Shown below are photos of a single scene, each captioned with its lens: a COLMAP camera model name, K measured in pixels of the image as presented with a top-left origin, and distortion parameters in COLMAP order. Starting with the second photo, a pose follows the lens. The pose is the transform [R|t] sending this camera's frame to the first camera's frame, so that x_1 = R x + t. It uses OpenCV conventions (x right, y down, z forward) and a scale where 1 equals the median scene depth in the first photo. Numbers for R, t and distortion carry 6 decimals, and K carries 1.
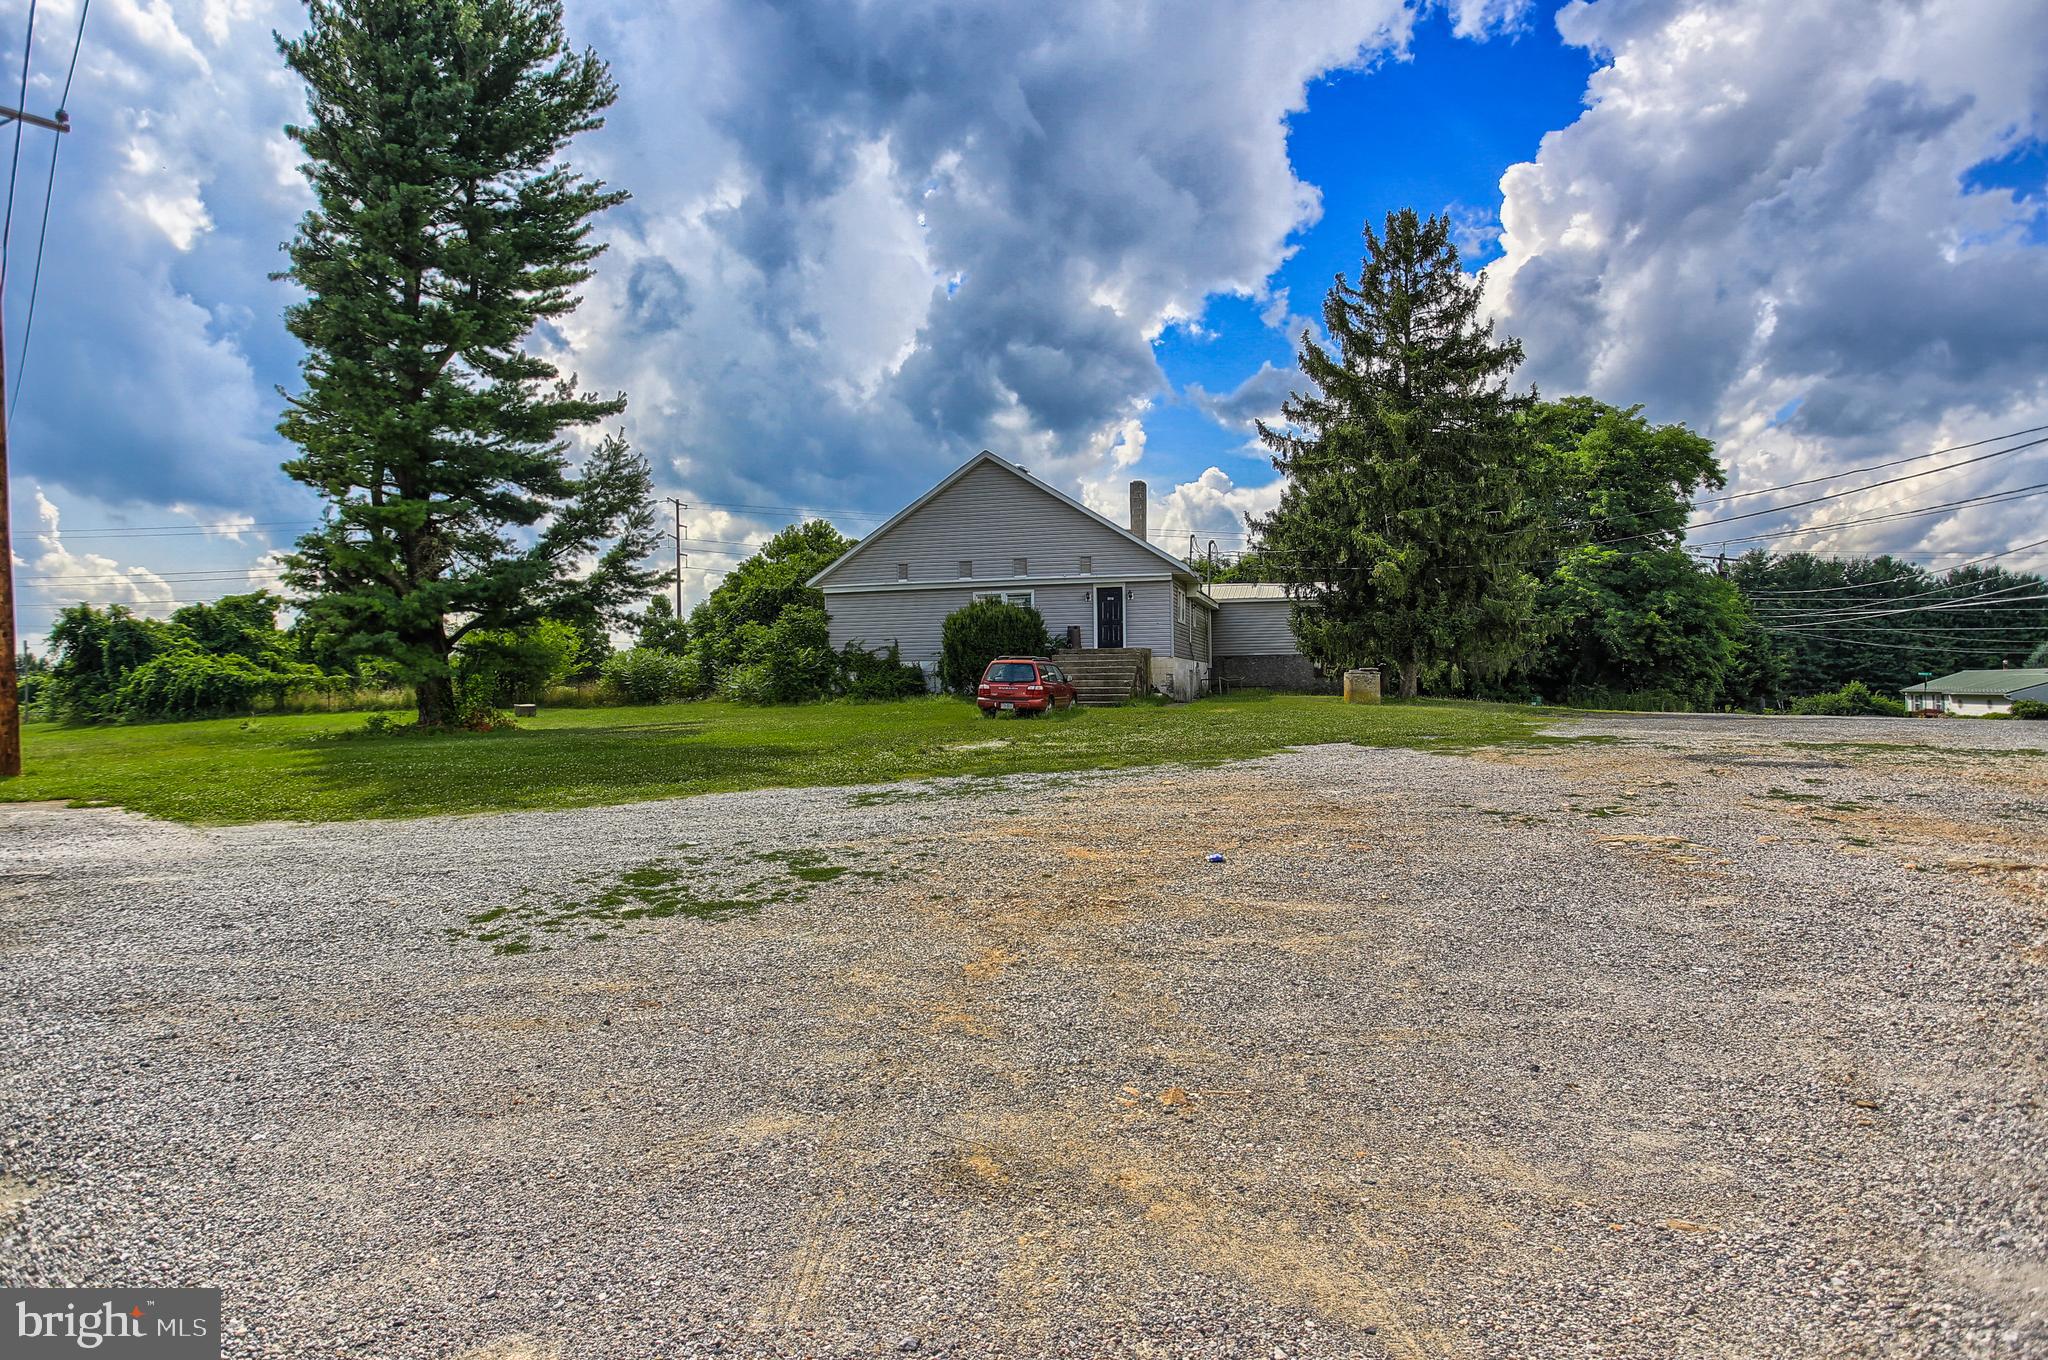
lens RADIAL K [[1200.6, 0, 1024.3], [0, 1200.6, 681.0], [0, 0, 1]] dist [0.006684, 0.001713]
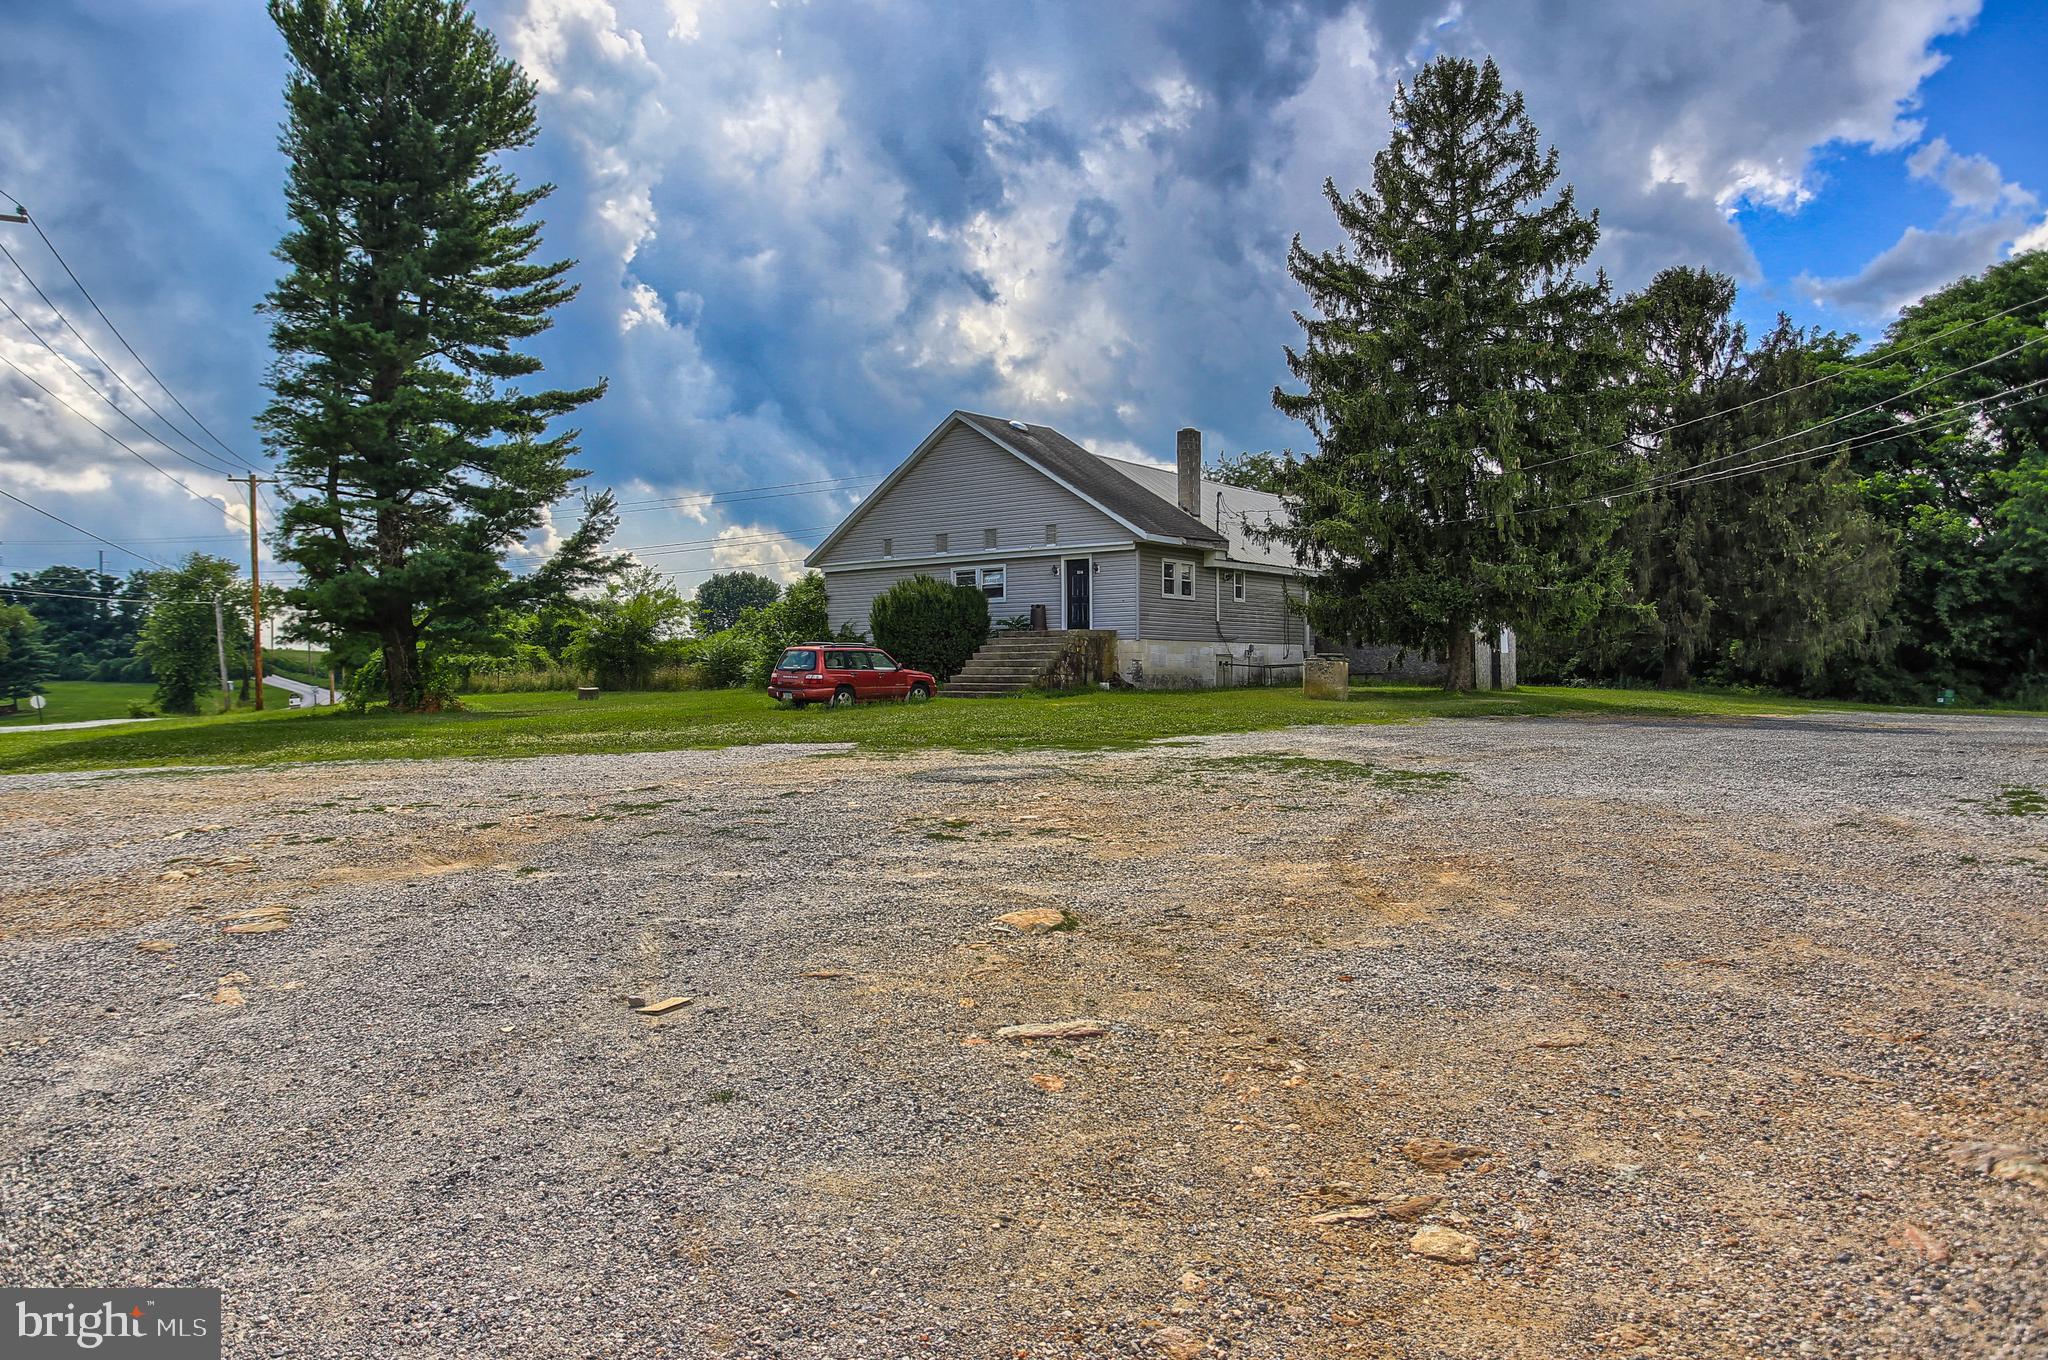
lens RADIAL K [[1395.8, 0, 1024.8], [0, 1395.8, 676.8], [0, 0, 1]] dist [-0.008110, -0.004867]
pose [[0.918623, 0.007159, -0.395071, 0.418849], [-0.001923, 0.999905, 0.013646, -0.006960], [0.395131, -0.011775, 0.918549, 0.058086]]
